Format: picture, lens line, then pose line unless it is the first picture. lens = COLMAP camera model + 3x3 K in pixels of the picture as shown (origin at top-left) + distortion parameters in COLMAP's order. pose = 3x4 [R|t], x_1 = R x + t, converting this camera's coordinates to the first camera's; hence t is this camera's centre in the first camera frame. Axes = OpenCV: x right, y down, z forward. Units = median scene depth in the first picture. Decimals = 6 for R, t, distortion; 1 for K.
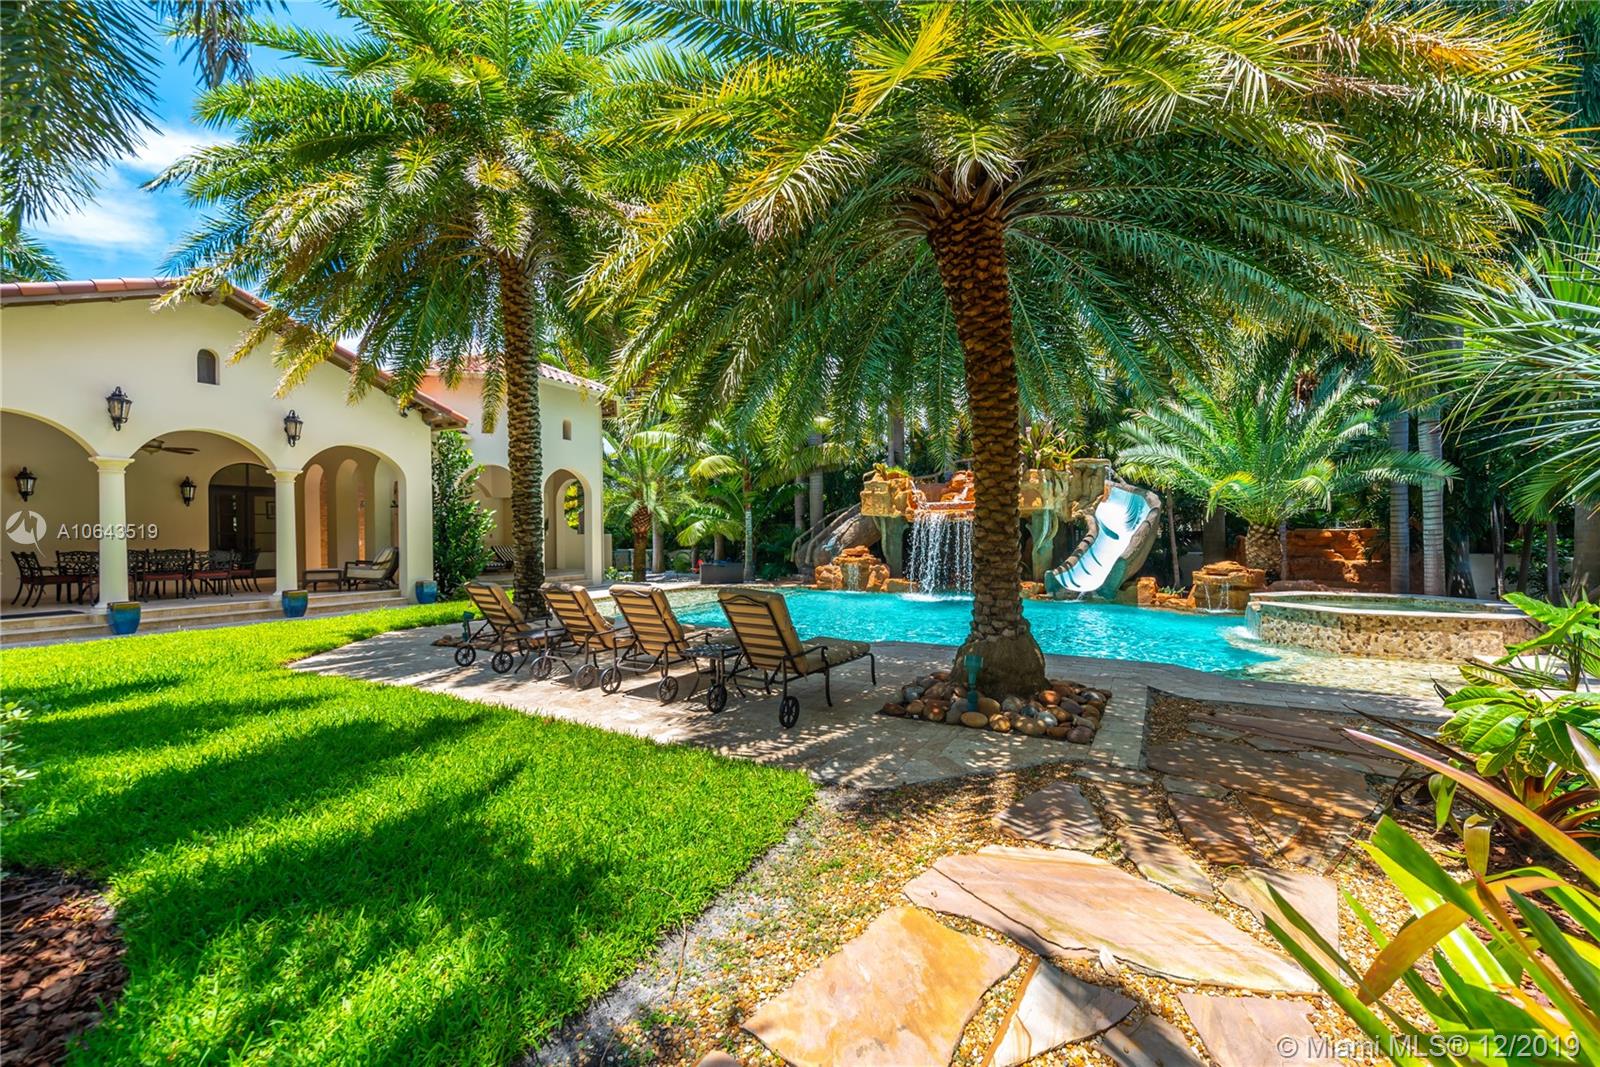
lens RADIAL K [[623.4, 0, 800.0], [0, 623.4, 533.5], [0, 0, 1]] dist [0.010706, -0.000085]
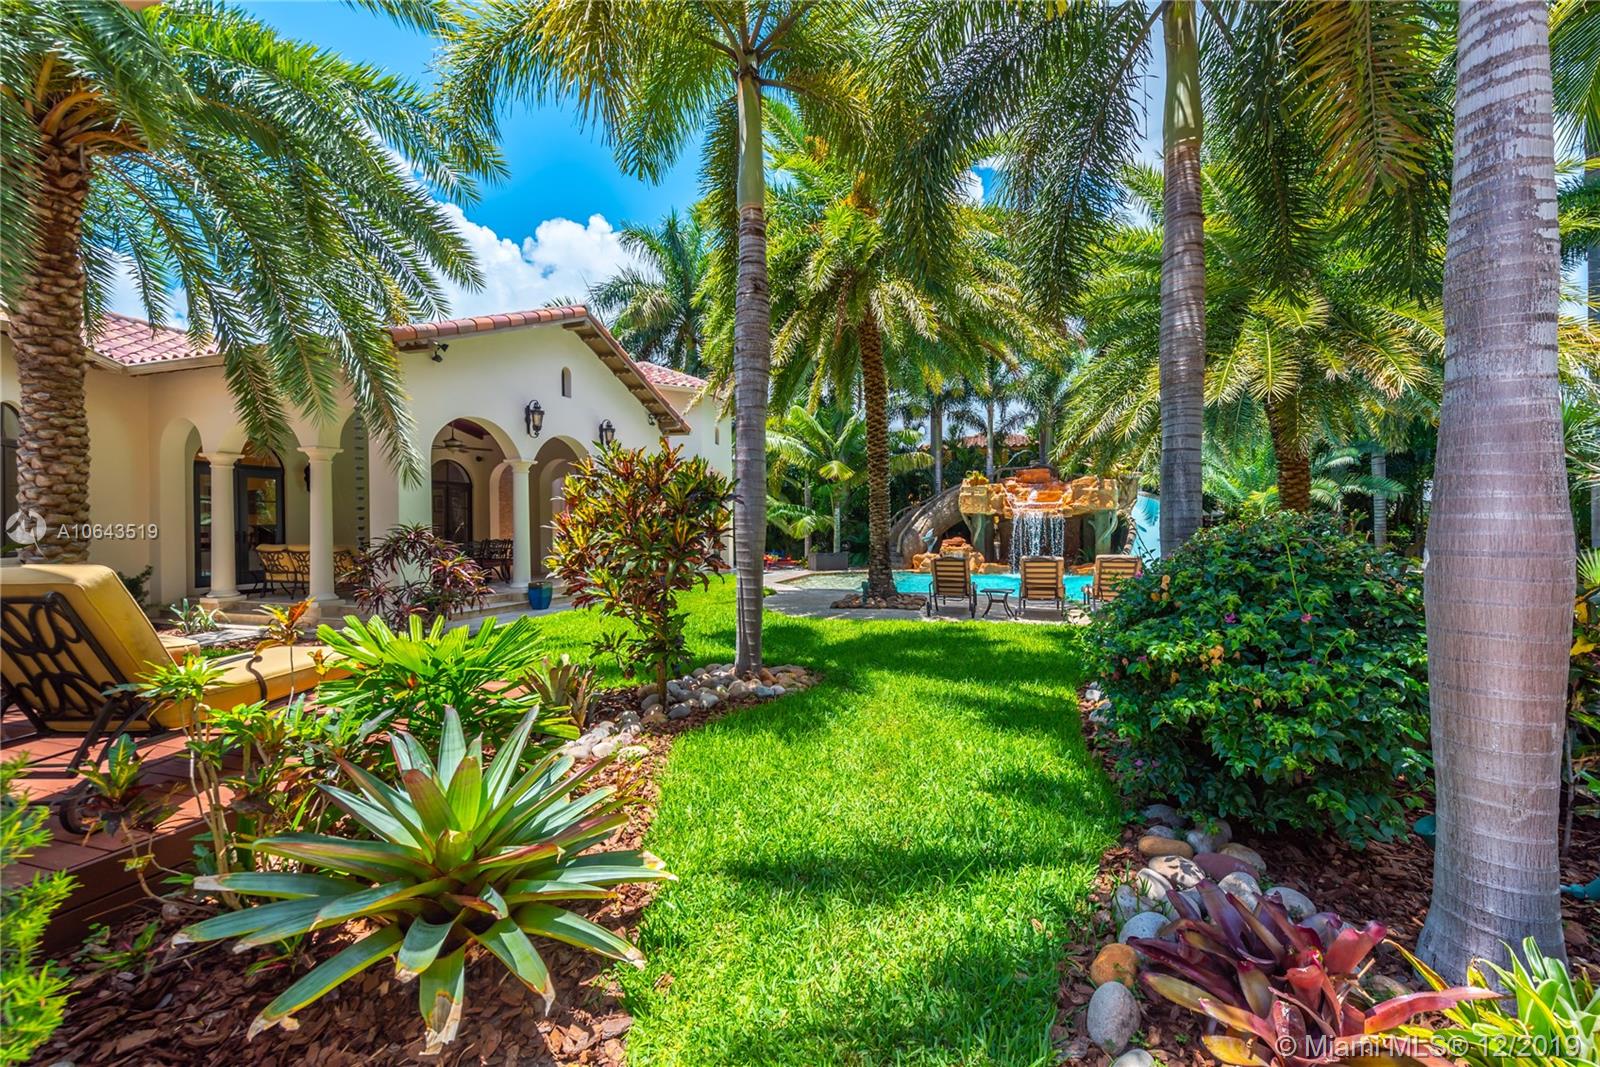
lens RADIAL K [[623.4, 0, 800.0], [0, 623.4, 533.5], [0, 0, 1]] dist [0.010706, -0.000085]
pose [[0.972917, -0.002940, 0.231135, -0.618755], [0.001822, 0.999986, 0.005047, 0.006511], [-0.231147, -0.004489, 0.972909, -0.170000]]
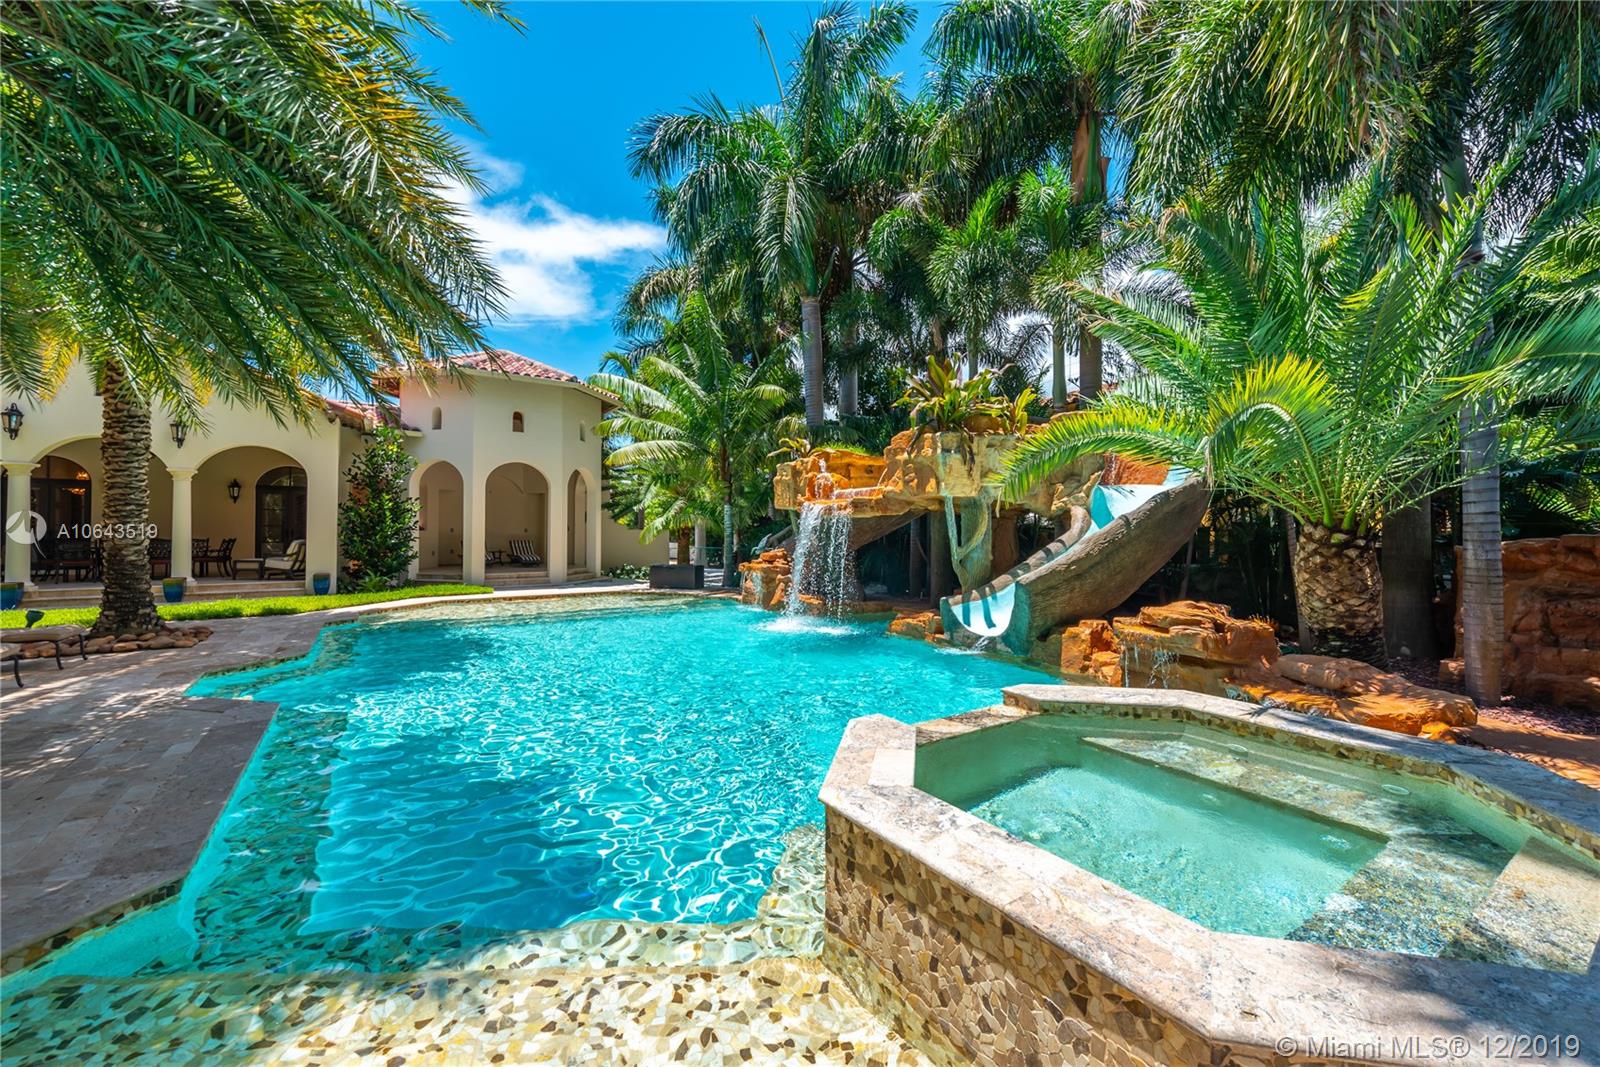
lens RADIAL K [[623.4, 0, 800.0], [0, 623.4, 533.5], [0, 0, 1]] dist [0.010706, -0.000085]
pose [[0.904969, 0.012599, -0.425291, 0.556209], [-0.011638, 0.999920, 0.004860, -0.004610], [0.425319, 0.000551, 0.905044, 0.402993]]
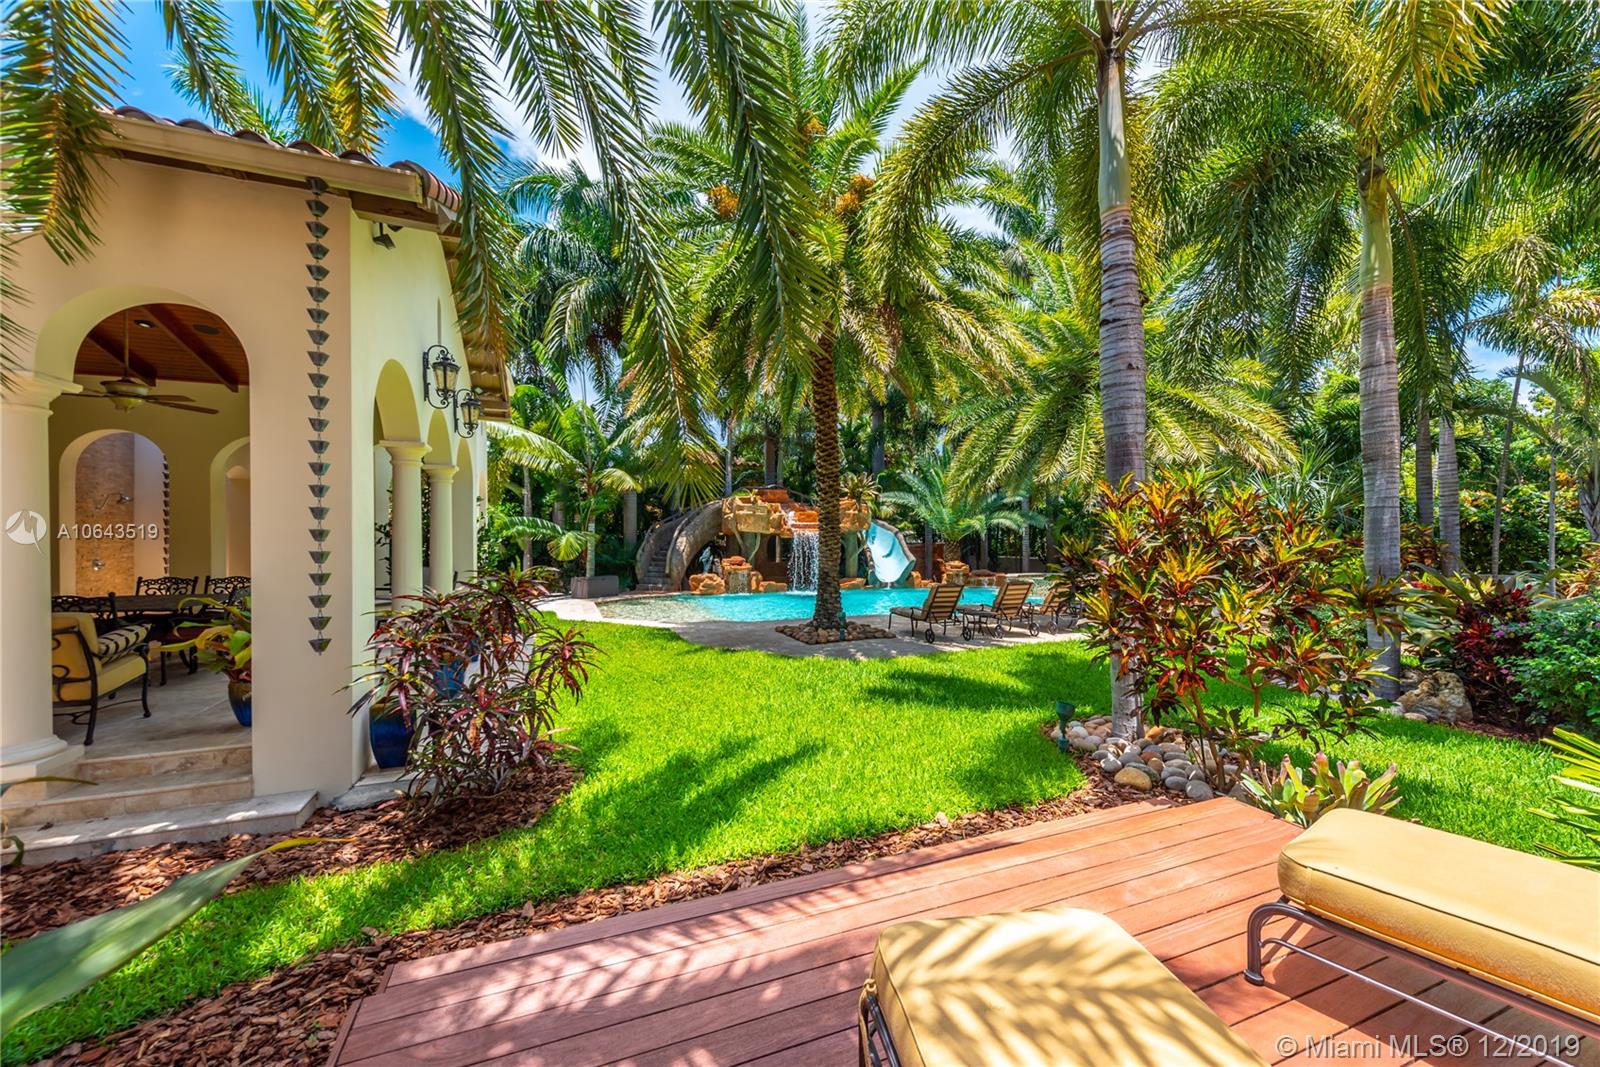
lens RADIAL K [[642.3, 0, 800.0], [0, 642.3, 533.5], [0, 0, 1]] dist [0.012074, -0.000278]
pose [[0.606986, 0.012206, 0.794619, -1.021893], [-0.000342, 0.999886, -0.015098, -0.007444], [-0.794713, 0.008893, 0.606921, 0.183345]]
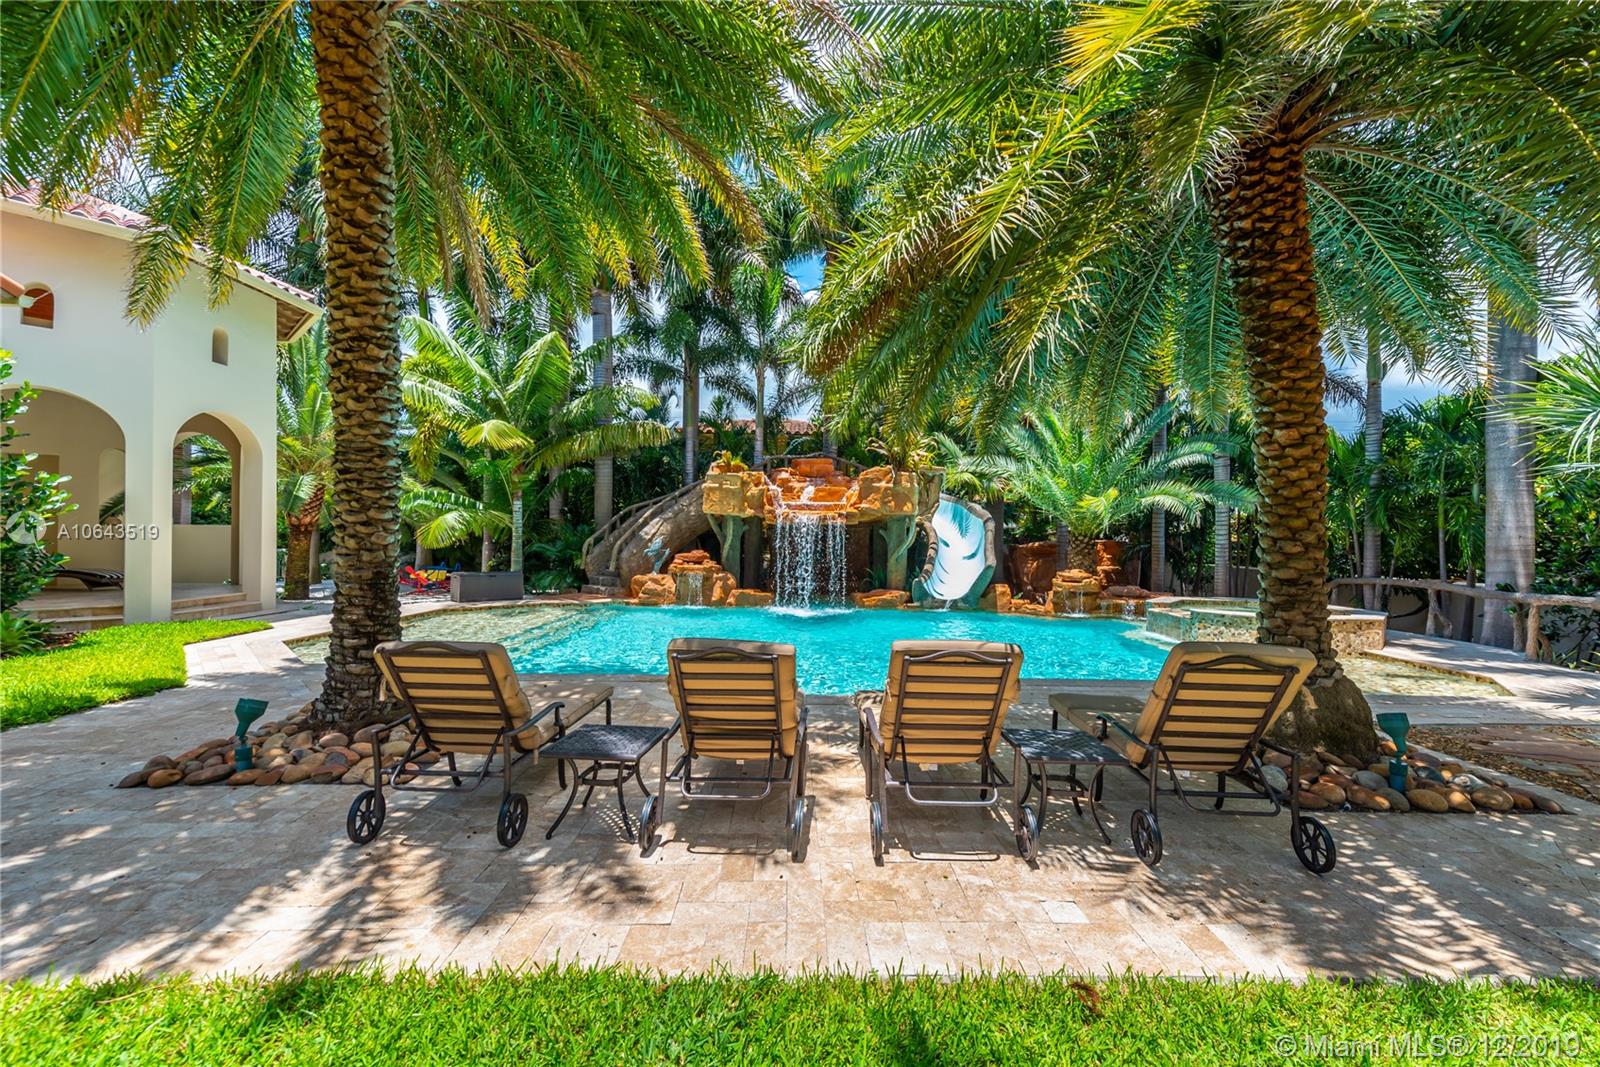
lens RADIAL K [[642.3, 0, 800.0], [0, 642.3, 533.5], [0, 0, 1]] dist [0.012074, -0.000278]
pose [[0.857643, 0.022304, 0.513762, -0.277393], [-0.022465, 0.999730, -0.005901, -0.000321], [-0.513755, -0.006481, 0.857913, 0.258878]]
